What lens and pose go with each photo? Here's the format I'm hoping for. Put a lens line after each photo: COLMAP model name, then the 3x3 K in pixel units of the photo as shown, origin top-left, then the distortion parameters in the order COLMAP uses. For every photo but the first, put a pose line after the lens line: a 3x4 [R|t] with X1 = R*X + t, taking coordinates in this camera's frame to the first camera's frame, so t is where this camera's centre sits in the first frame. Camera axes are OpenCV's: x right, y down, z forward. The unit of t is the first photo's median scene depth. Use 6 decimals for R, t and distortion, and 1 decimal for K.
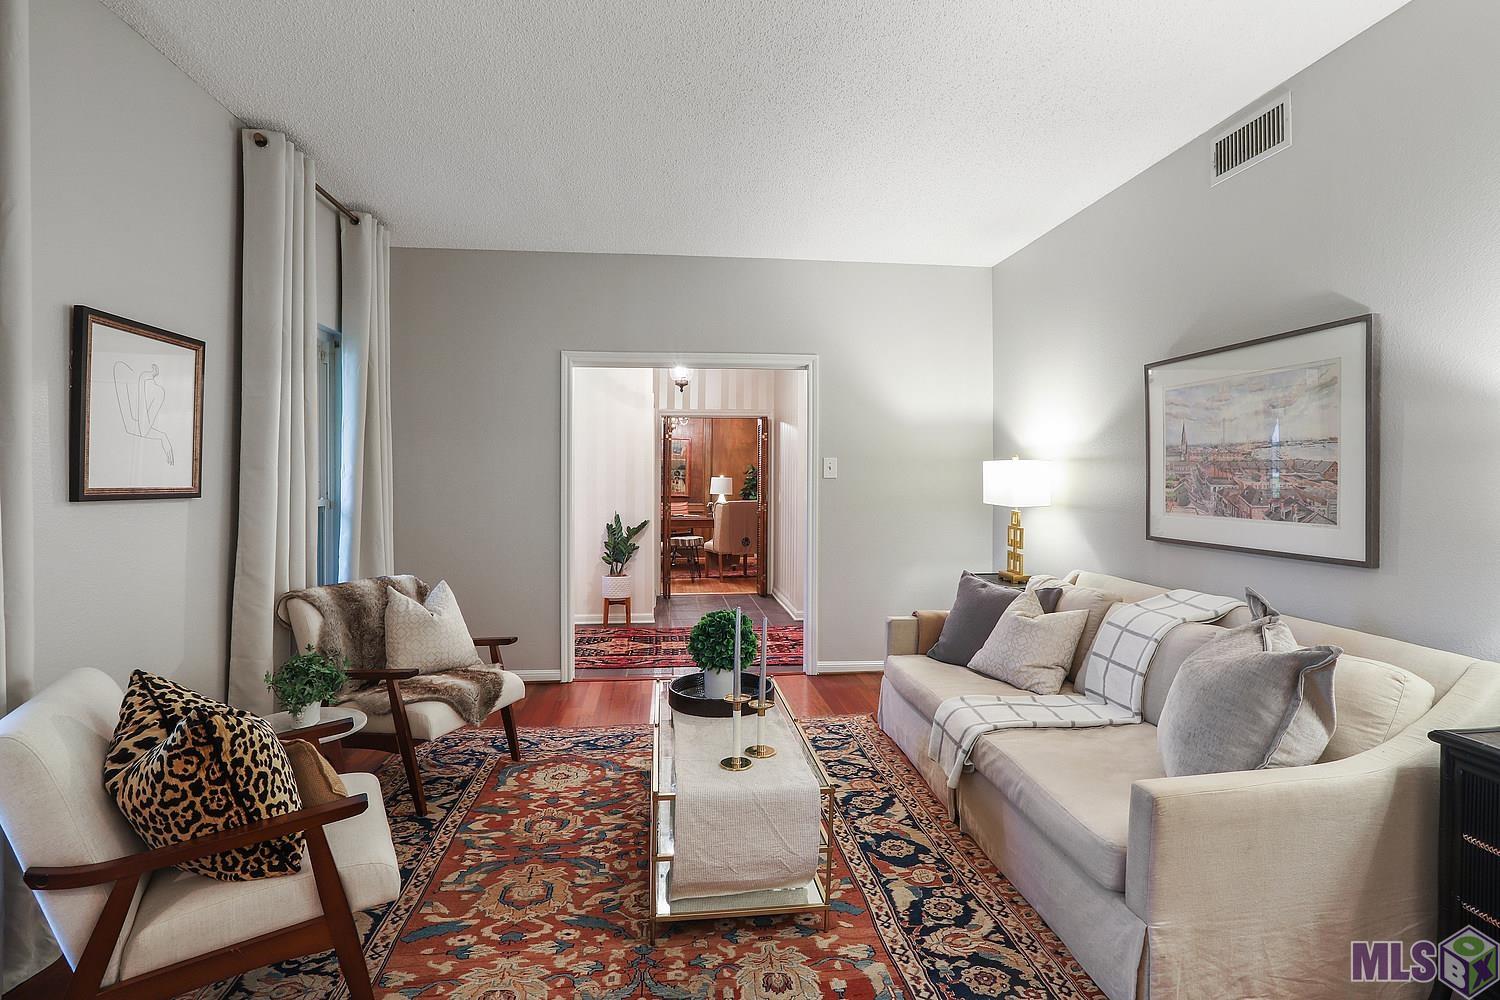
lens RADIAL K [[741.5, 0, 761.1], [0, 741.5, 474.4], [0, 0, 1]] dist [-0.013945, 0.000413]
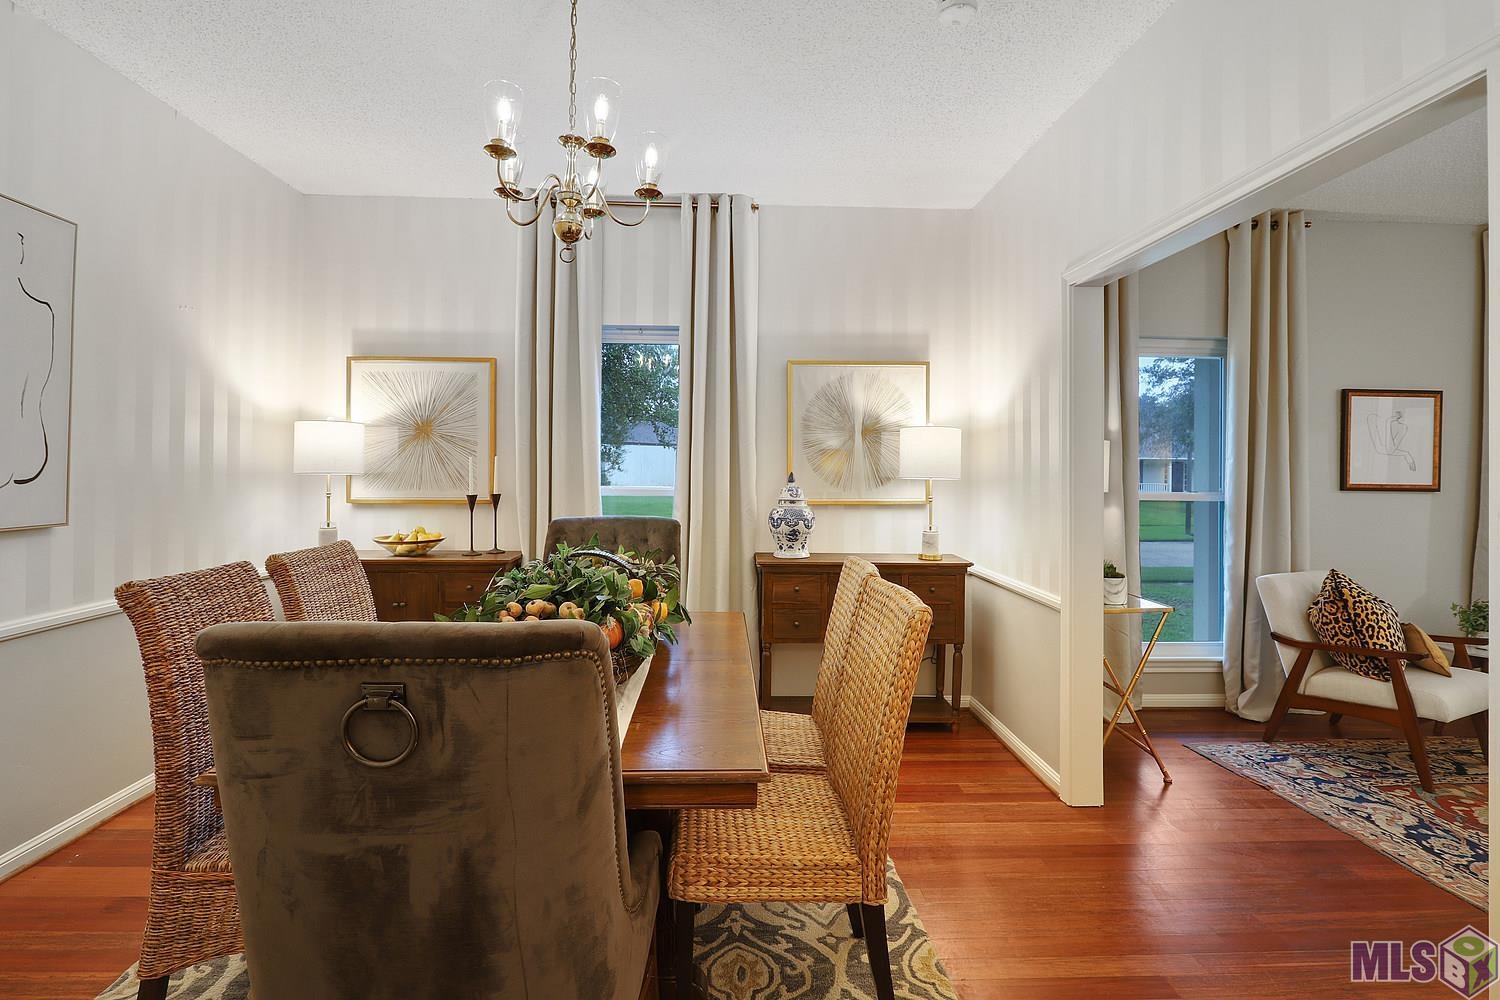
lens RADIAL K [[741.5, 0, 744.4], [0, 741.5, 489.5], [0, 0, 1]] dist [-0.013945, 0.000413]
pose [[-0.089651, 0.005938, -0.995956, 1.450241], [-0.000571, 0.999982, 0.006013, 0.030192], [0.995973, 0.001108, -0.089646, -0.508672]]
